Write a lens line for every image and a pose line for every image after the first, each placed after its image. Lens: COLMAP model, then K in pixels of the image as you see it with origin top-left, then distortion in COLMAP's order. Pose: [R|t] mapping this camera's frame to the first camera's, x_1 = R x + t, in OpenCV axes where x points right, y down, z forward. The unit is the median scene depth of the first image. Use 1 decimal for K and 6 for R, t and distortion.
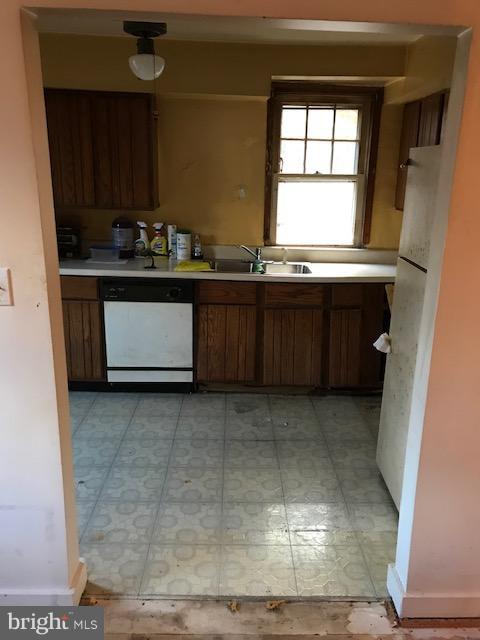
lens RADIAL K [[525.8, 0, 240.5], [0, 525.8, 319.6], [0, 0, 1]] dist [0.004649, 0.009328]
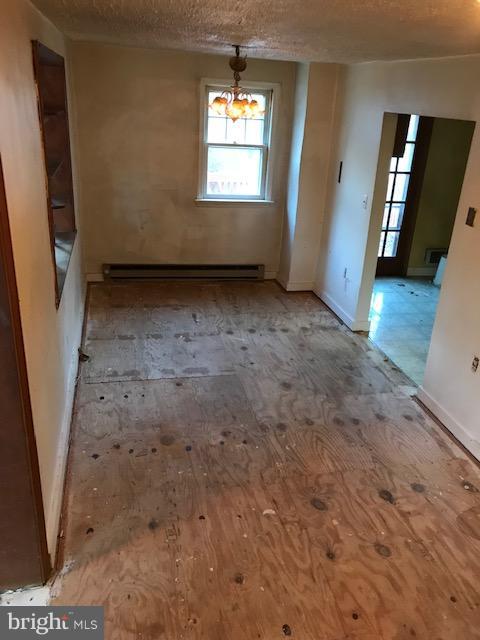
lens RADIAL K [[525.8, 0, 238.7], [0, 525.8, 315.1], [0, 0, 1]] dist [0.004649, 0.009328]
pose [[0.188013, 0.358642, -0.914345, 1.786943], [-0.308753, 0.905334, 0.291620, -0.097731], [0.932375, 0.227479, 0.280947, -0.270517]]
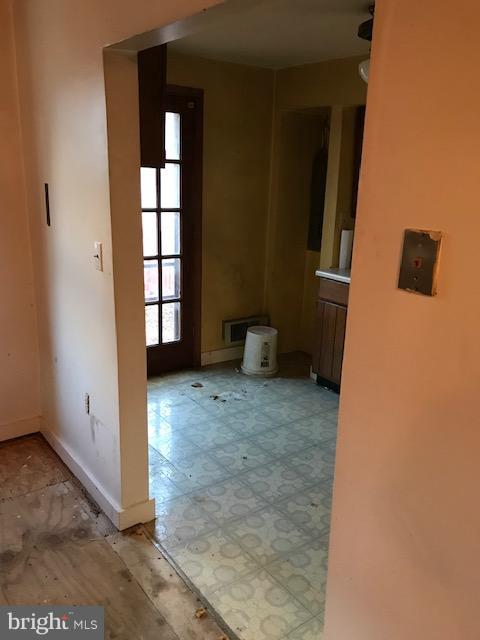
lens RADIAL K [[525.8, 0, 238.2], [0, 525.8, 320.1], [0, 0, 1]] dist [0.004649, 0.009328]
pose [[0.573449, 0.203091, -0.793669, 0.651710], [-0.233044, 0.969201, 0.079627, -0.071468], [0.785396, 0.139298, 0.603116, 0.368543]]
